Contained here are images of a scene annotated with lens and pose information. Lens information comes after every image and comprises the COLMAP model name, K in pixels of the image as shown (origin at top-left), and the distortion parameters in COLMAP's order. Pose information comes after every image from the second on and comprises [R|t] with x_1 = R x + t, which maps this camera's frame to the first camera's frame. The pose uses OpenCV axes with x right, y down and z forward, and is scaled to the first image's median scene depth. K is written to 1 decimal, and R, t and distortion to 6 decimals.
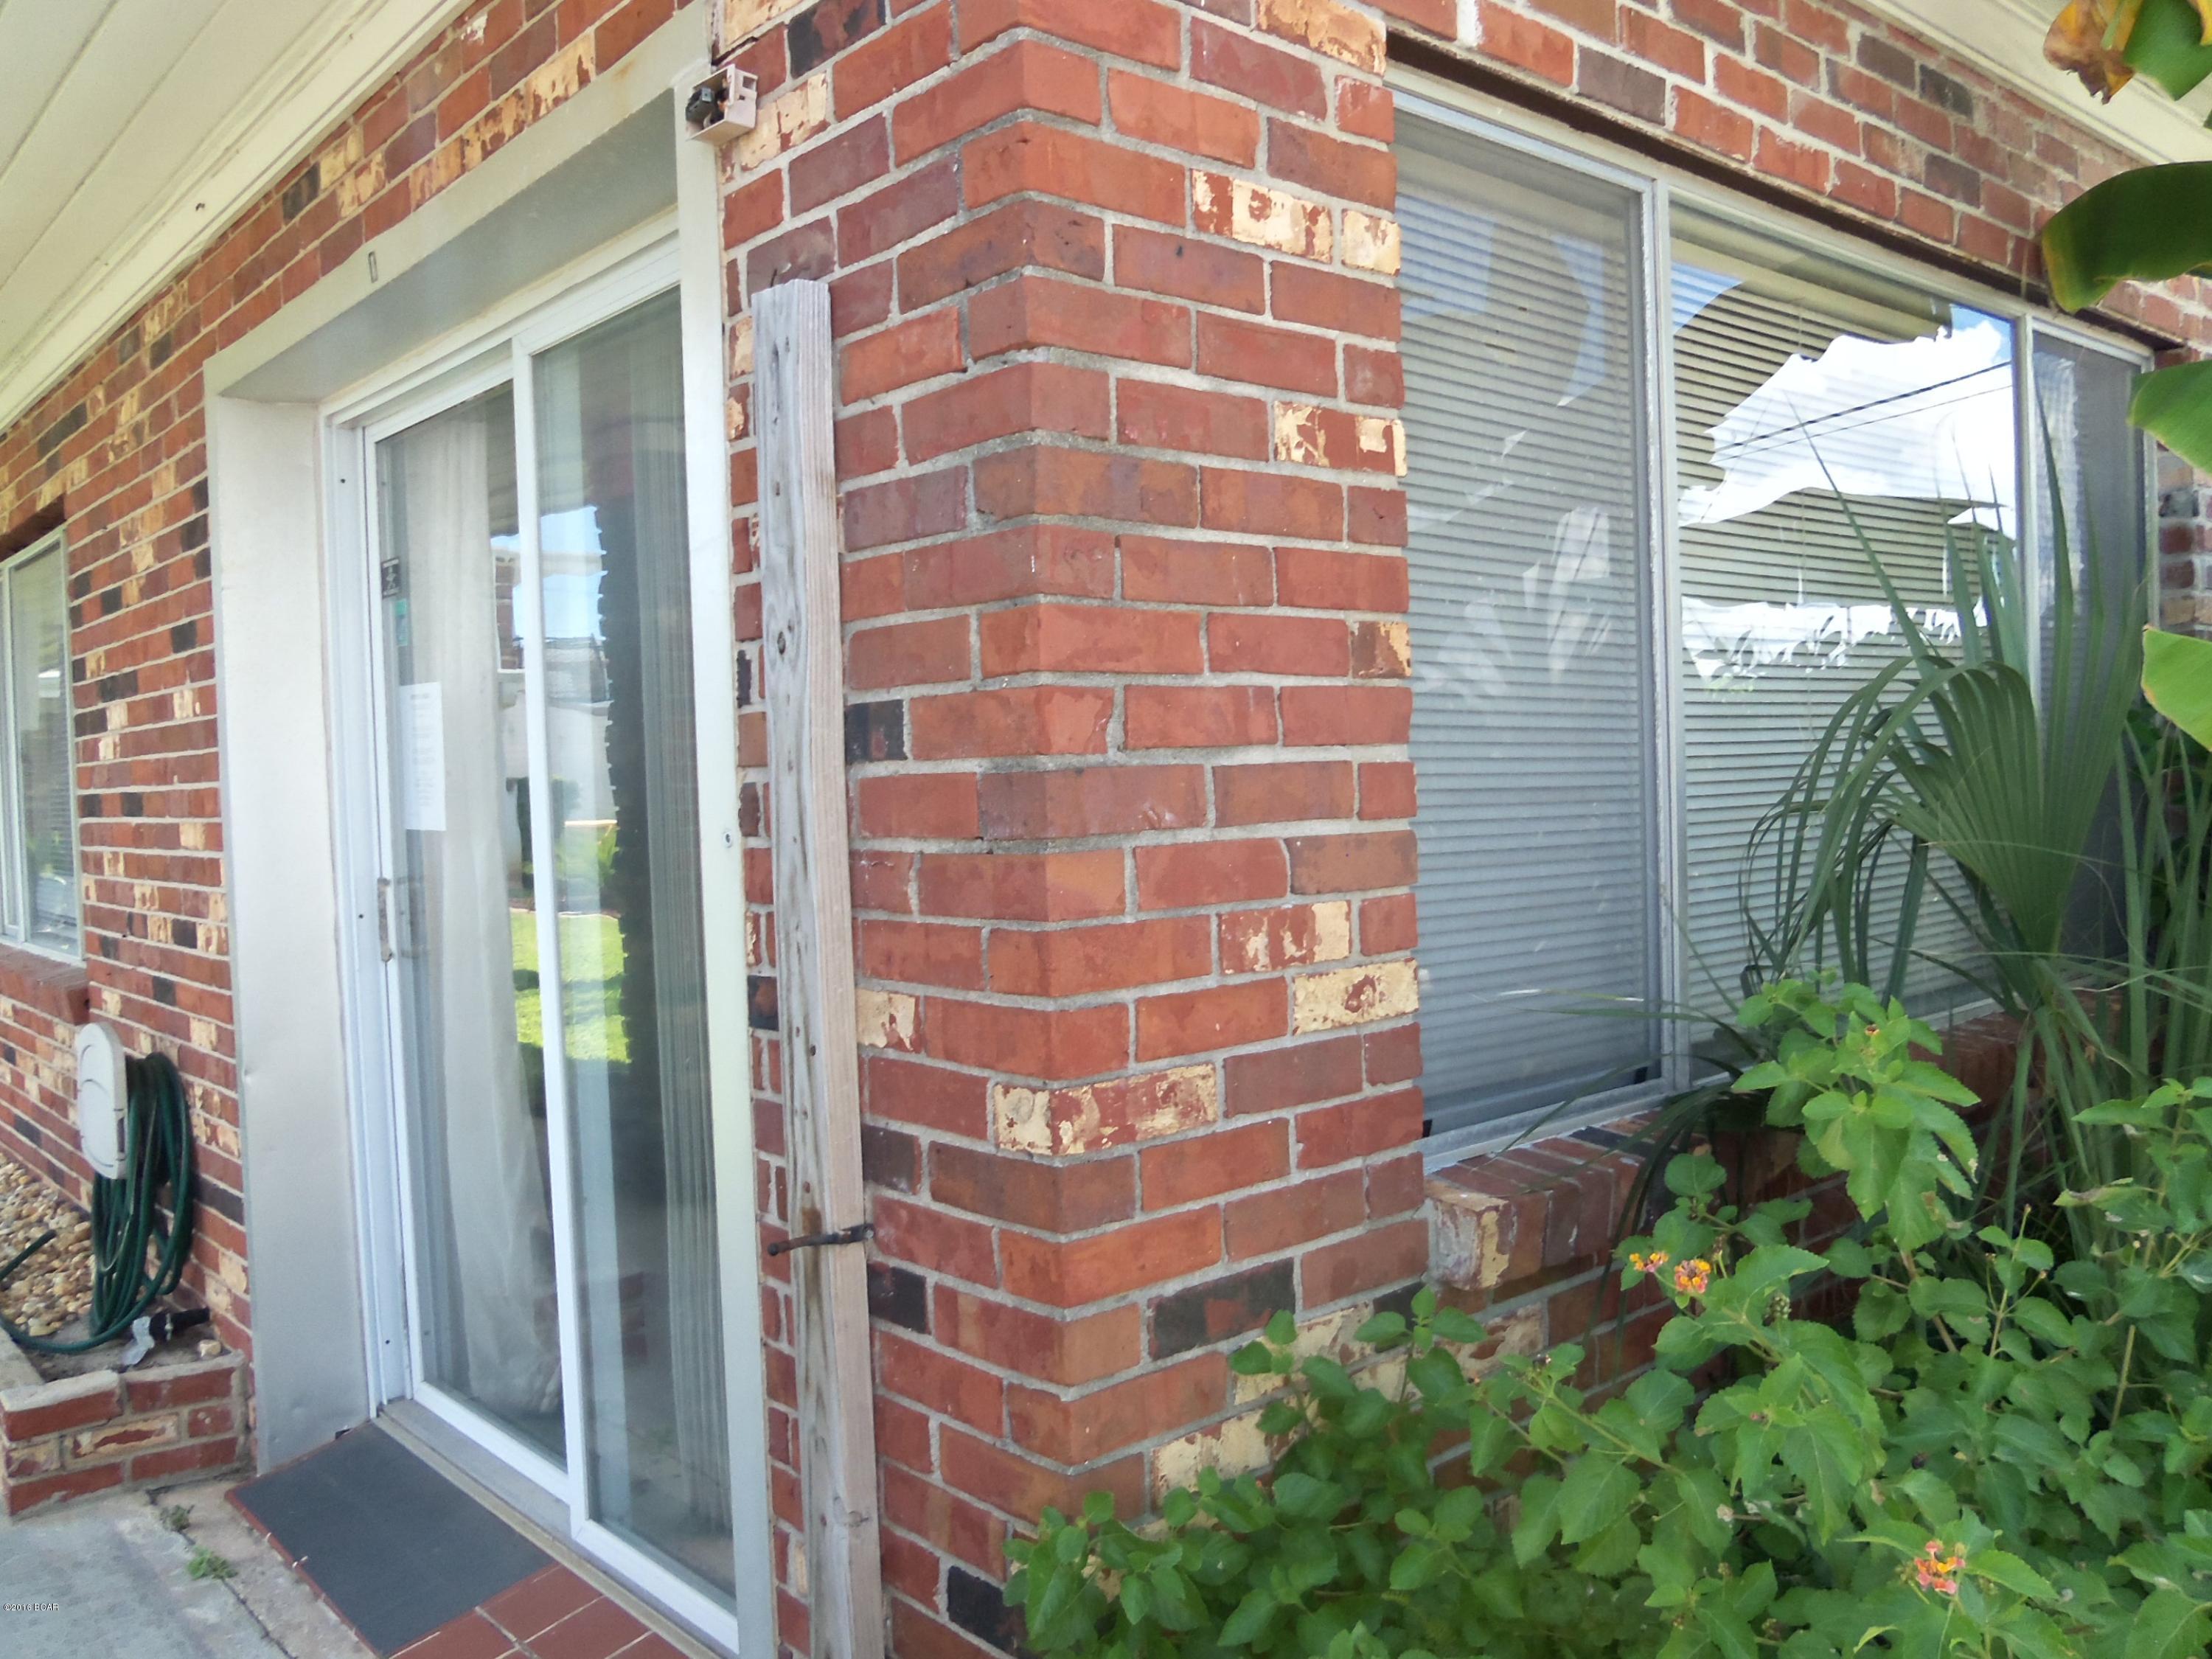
lens RADIAL K [[1810.3, 0, 1103.3], [0, 1810.3, 827.8], [0, 0, 1]] dist [-0.065349, 0.007276]
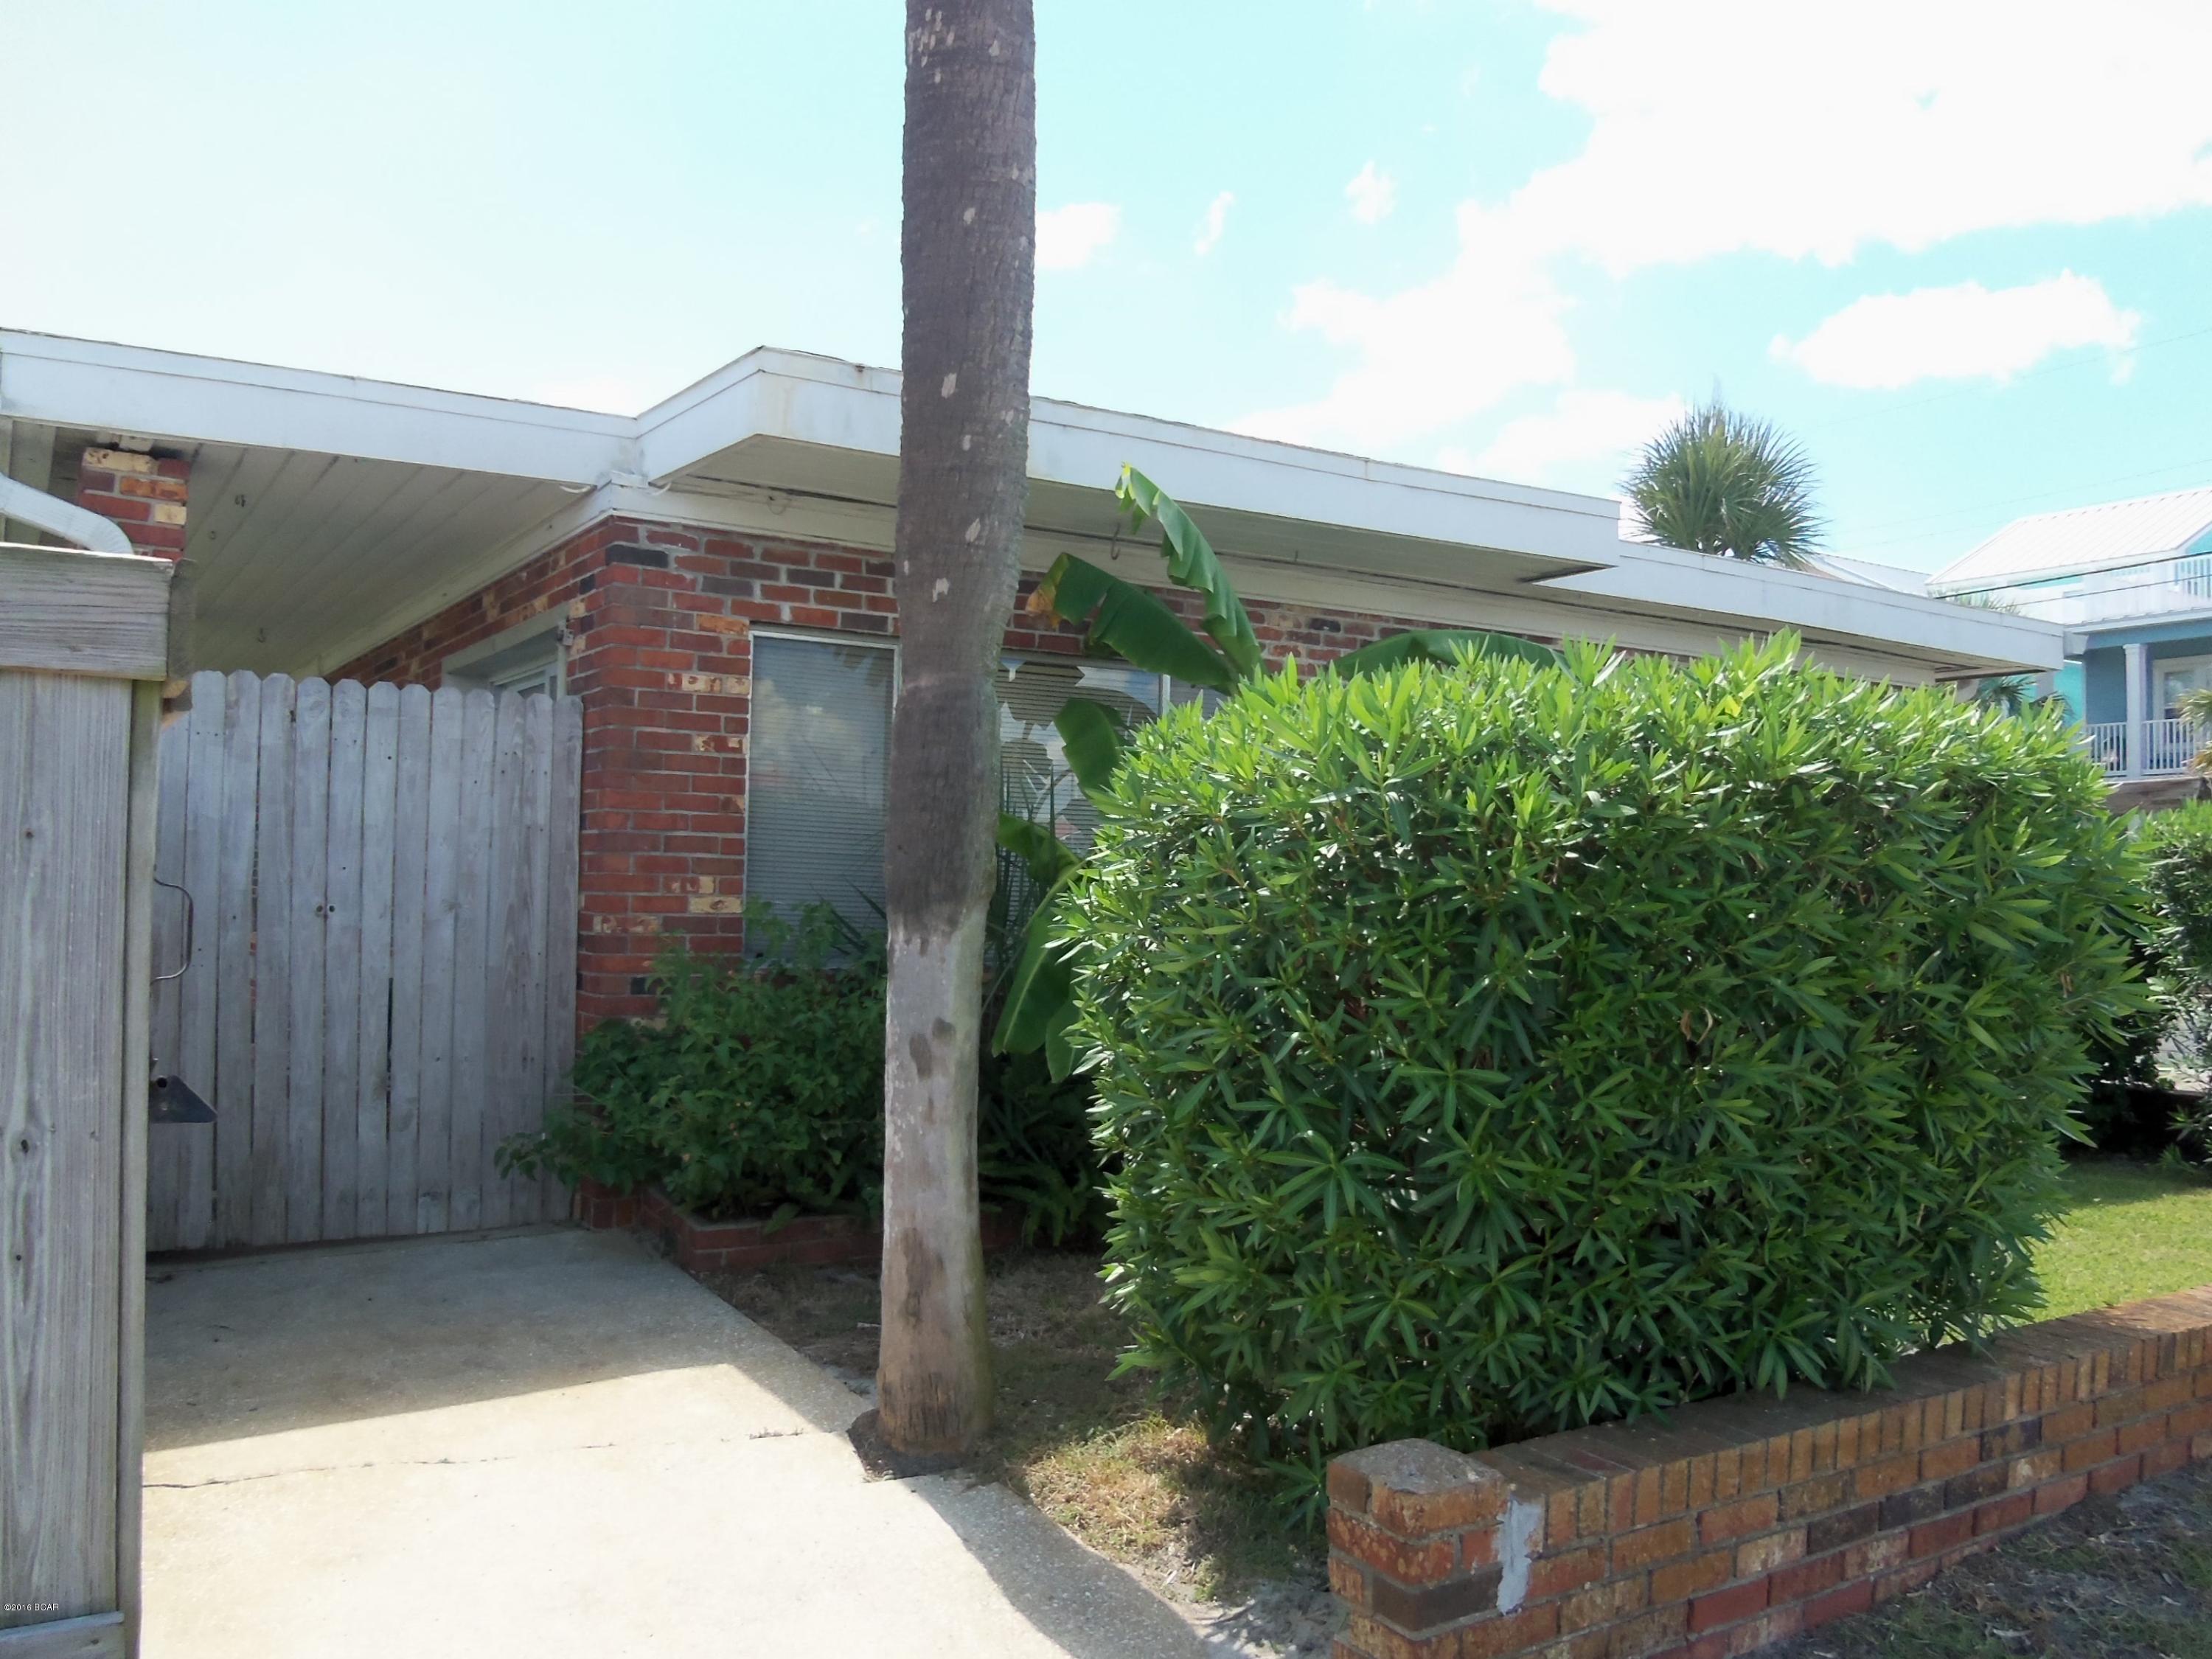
lens RADIAL K [[1810.3, 0, 1112.2], [0, 1810.3, 842.5], [0, 0, 1]] dist [-0.065349, 0.007276]
pose [[0.988358, 0.048704, -0.144140, 0.692900], [-0.057403, 0.996733, -0.056822, 0.063231], [0.140902, 0.064434, 0.987925, -1.154385]]
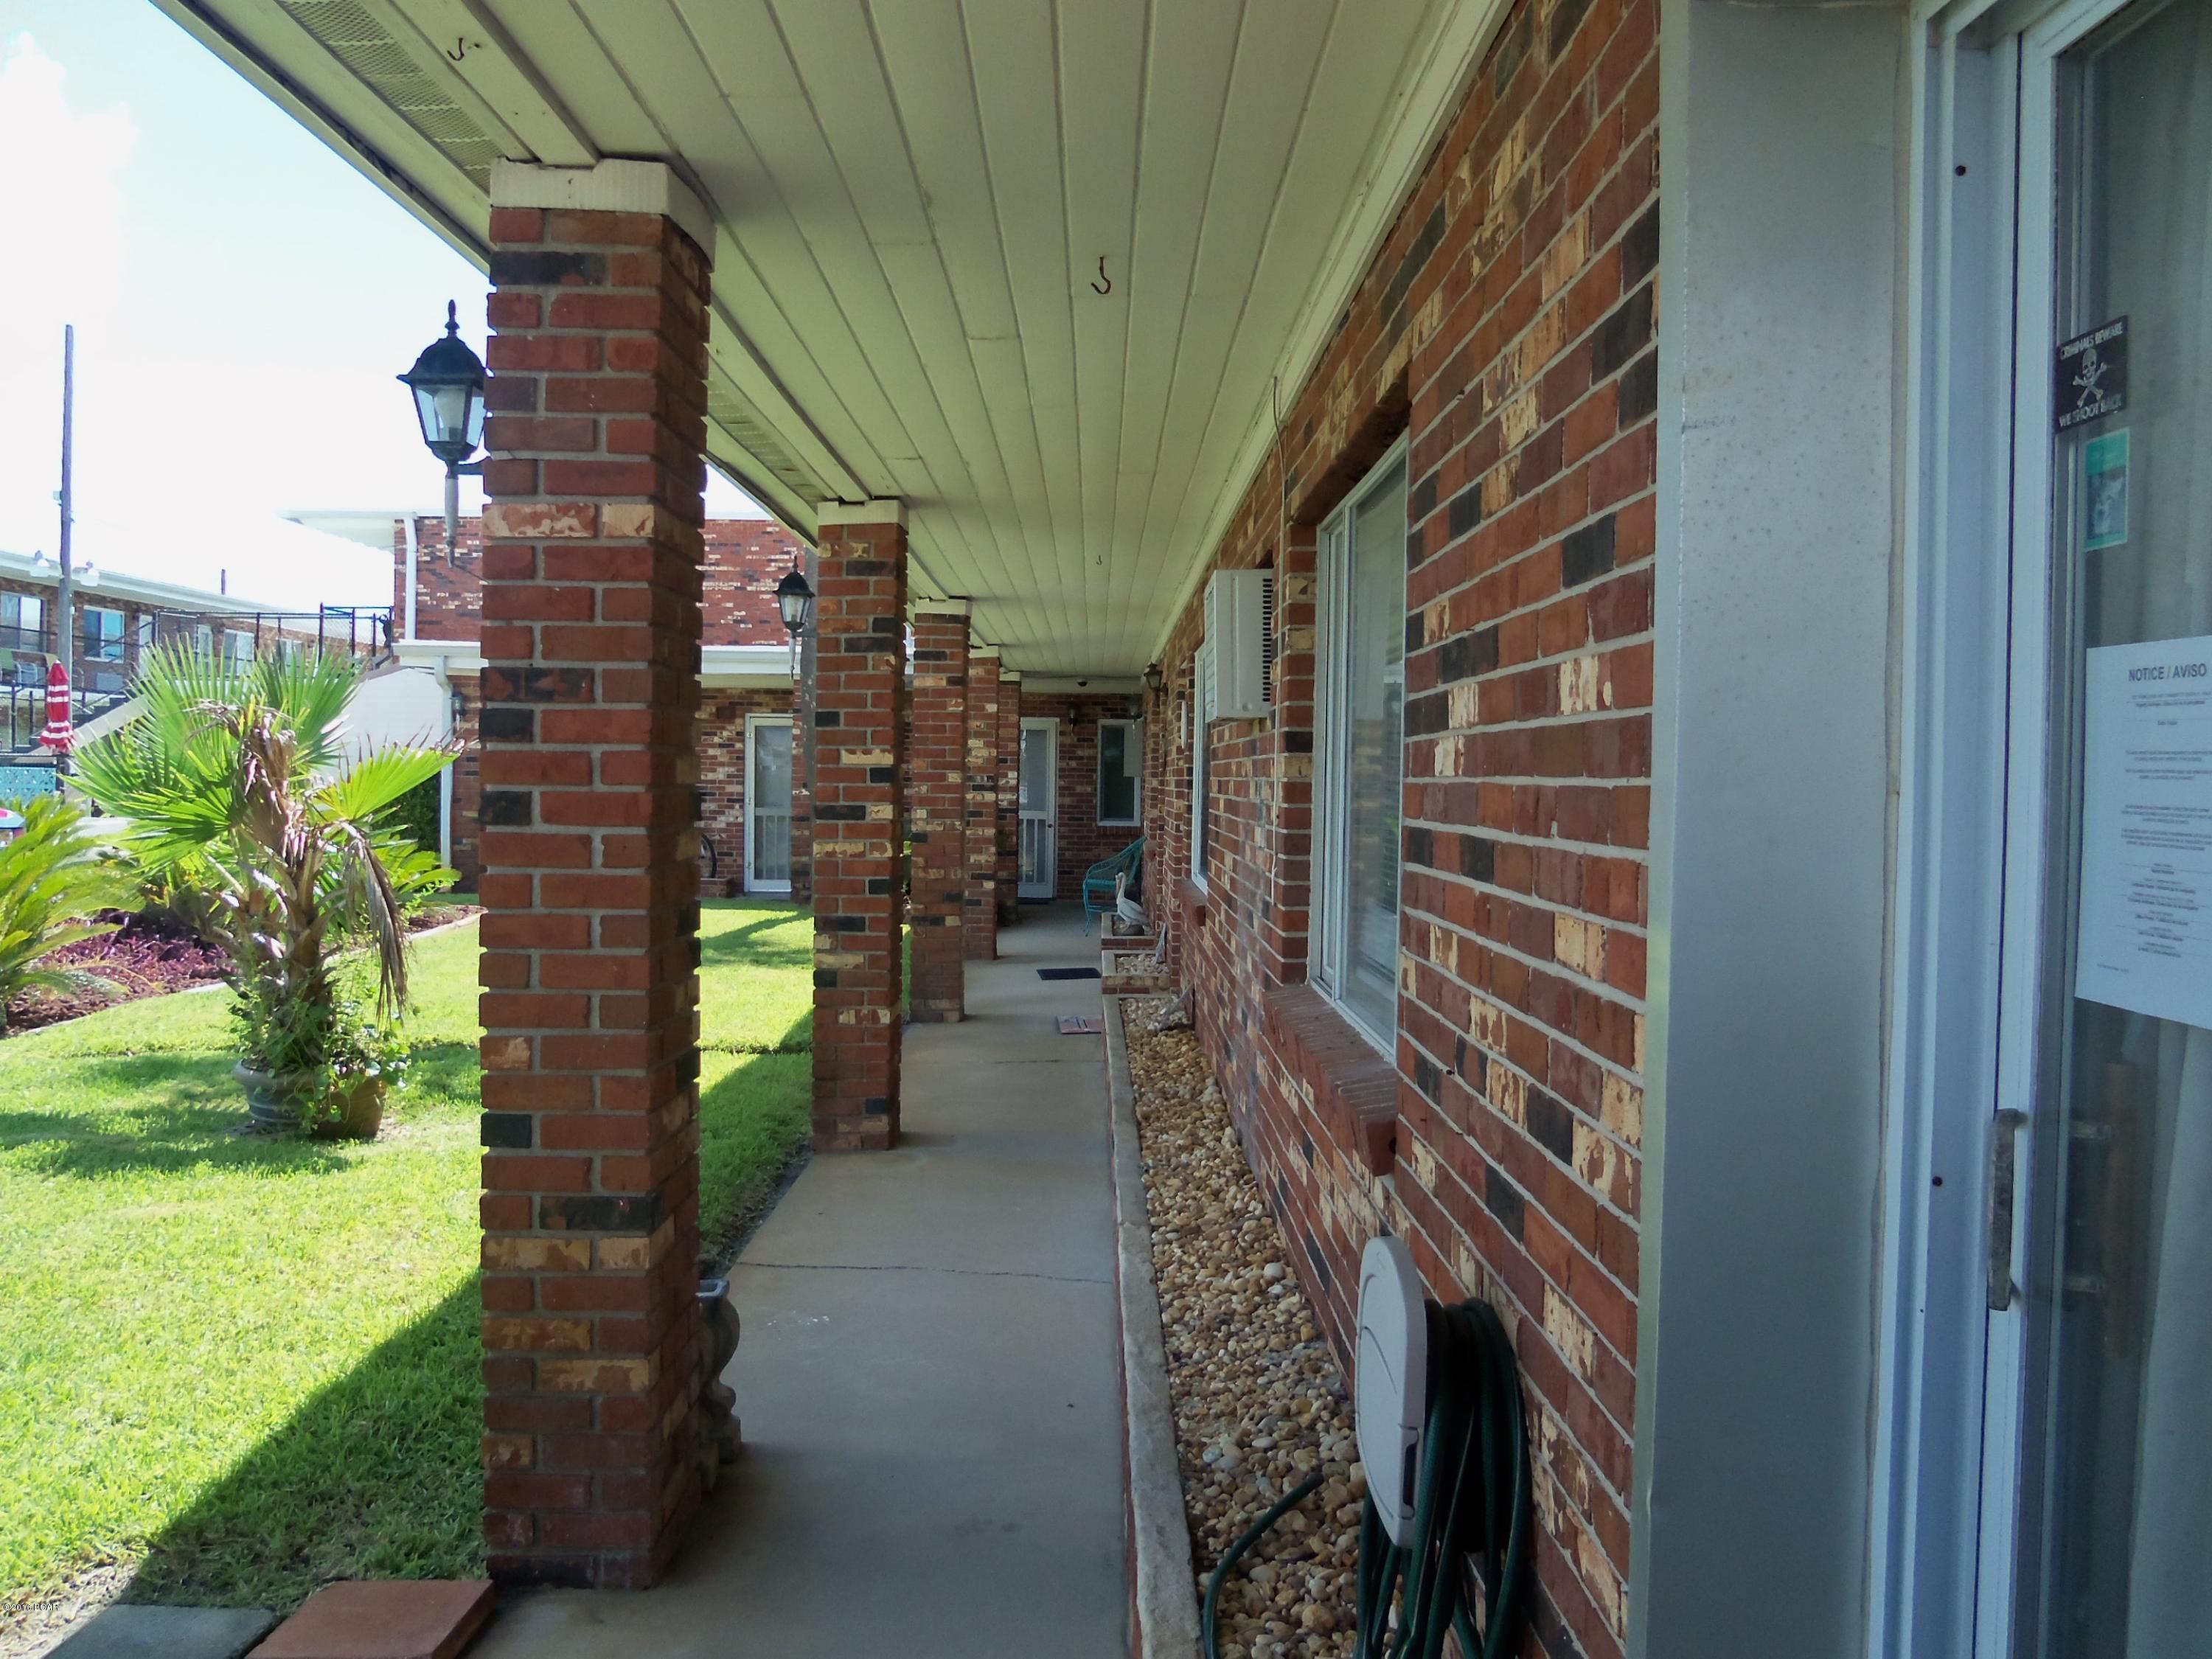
lens RADIAL K [[1810.3, 0, 1103.6], [0, 1810.3, 834.0], [0, 0, 1]] dist [-0.065349, 0.007276]
pose [[0.757025, 0.063633, -0.650280, -0.284208], [-0.060184, 0.997806, 0.027578, -0.033224], [0.650609, 0.018259, 0.759194, 0.524576]]
